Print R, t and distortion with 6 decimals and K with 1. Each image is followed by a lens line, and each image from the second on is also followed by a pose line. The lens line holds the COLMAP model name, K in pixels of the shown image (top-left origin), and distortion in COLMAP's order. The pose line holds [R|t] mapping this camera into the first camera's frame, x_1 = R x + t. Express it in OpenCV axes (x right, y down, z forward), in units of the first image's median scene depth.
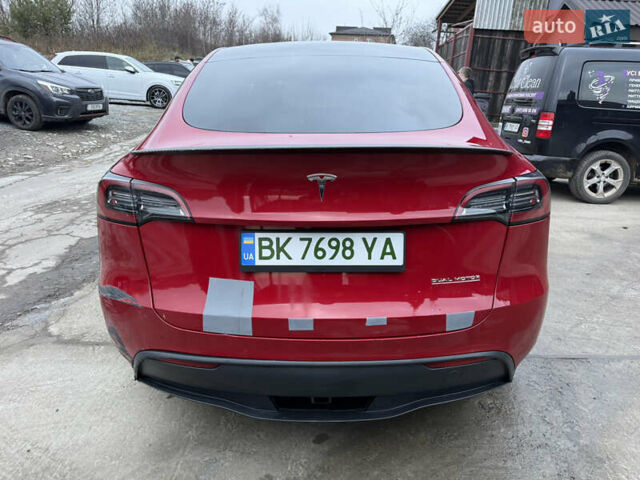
lens RADIAL K [[462.8, 0, 320.0], [0, 462.8, 240.0], [0, 0, 1]] dist [0.047135, -0.042702]
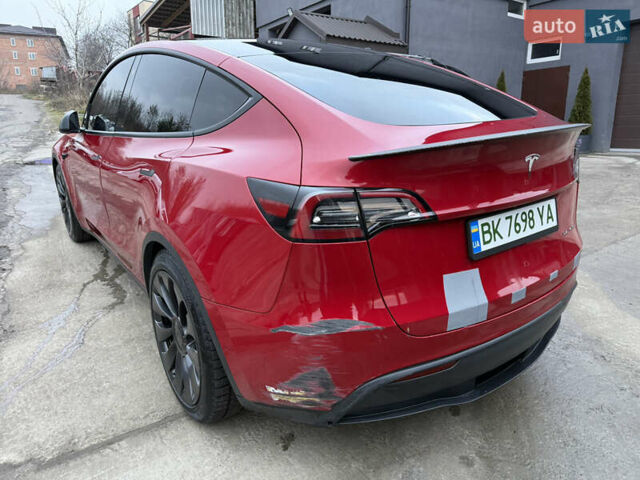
lens RADIAL K [[462.8, 0, 320.0], [0, 462.8, 240.0], [0, 0, 1]] dist [0.047135, -0.042702]
pose [[0.800150, -0.200819, 0.565182, -1.010535], [0.207607, 0.976768, 0.053145, -0.100024], [-0.562724, 0.074811, 0.823252, 0.349409]]
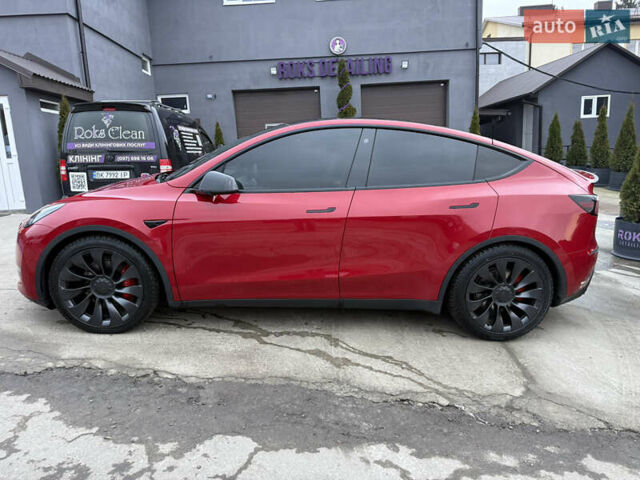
lens RADIAL K [[462.8, 0, 320.0], [0, 462.8, 240.0], [0, 0, 1]] dist [0.047135, -0.042702]
pose [[-0.071369, -0.233352, 0.969770, -2.779738], [0.292912, 0.924479, 0.244011, -0.942275], [-0.953472, 0.301472, 0.002373, 2.508784]]
